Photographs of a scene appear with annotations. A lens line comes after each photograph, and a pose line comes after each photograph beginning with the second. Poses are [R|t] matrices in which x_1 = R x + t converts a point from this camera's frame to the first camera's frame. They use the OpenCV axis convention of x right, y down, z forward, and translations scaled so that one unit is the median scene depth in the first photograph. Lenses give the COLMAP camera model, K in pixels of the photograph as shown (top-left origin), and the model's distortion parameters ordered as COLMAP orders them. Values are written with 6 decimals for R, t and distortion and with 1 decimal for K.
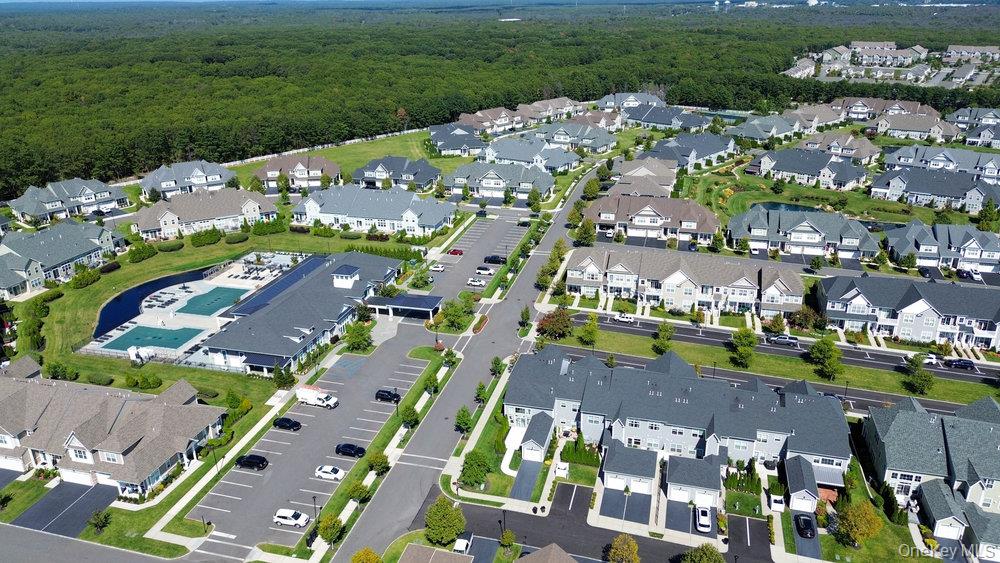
lens RADIAL K [[710.4, 0, 500.0], [0, 710.4, 281.5], [0, 0, 1]] dist [0.078601, -0.083064]
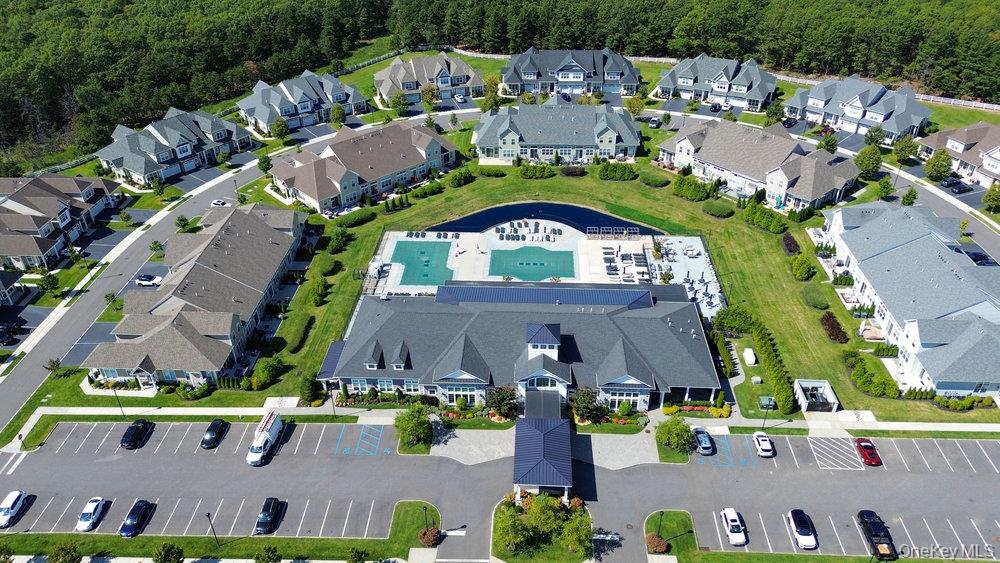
lens RADIAL K [[710.4, 0, 500.0], [0, 710.4, 281.5], [0, 0, 1]] dist [0.078601, -0.083064]
pose [[0.214974, 0.548511, -0.808036, 0.247747], [-0.358027, 0.814040, 0.457336, -0.317916], [0.908627, 0.190983, 0.371379, 0.720782]]
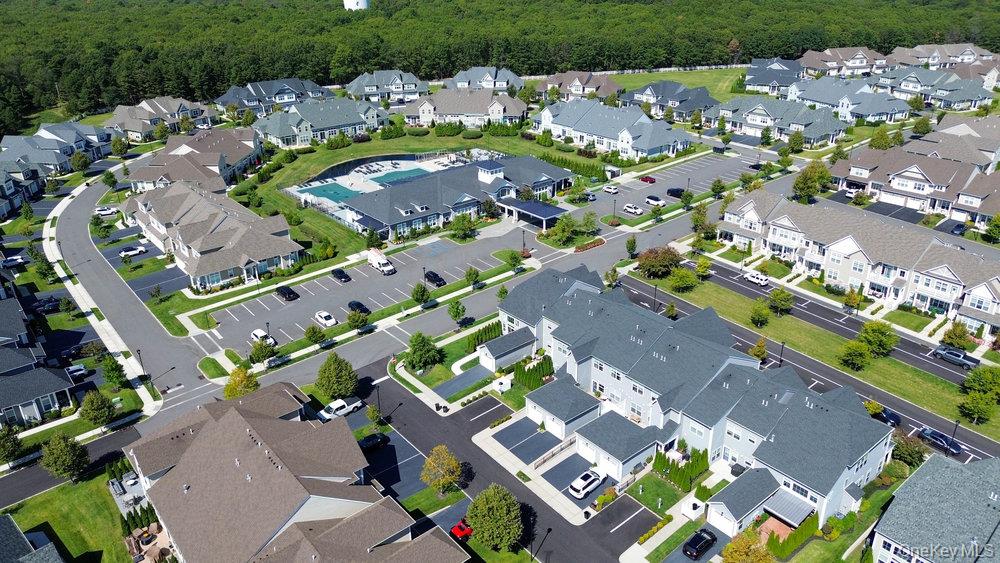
lens RADIAL K [[710.4, 0, 500.0], [0, 710.4, 281.5], [0, 0, 1]] dist [0.078601, -0.083064]
pose [[0.820358, 0.247006, -0.515752, 0.348161], [-0.215224, 0.968950, 0.121716, 0.017897], [0.529803, 0.011152, 0.848048, 0.156420]]
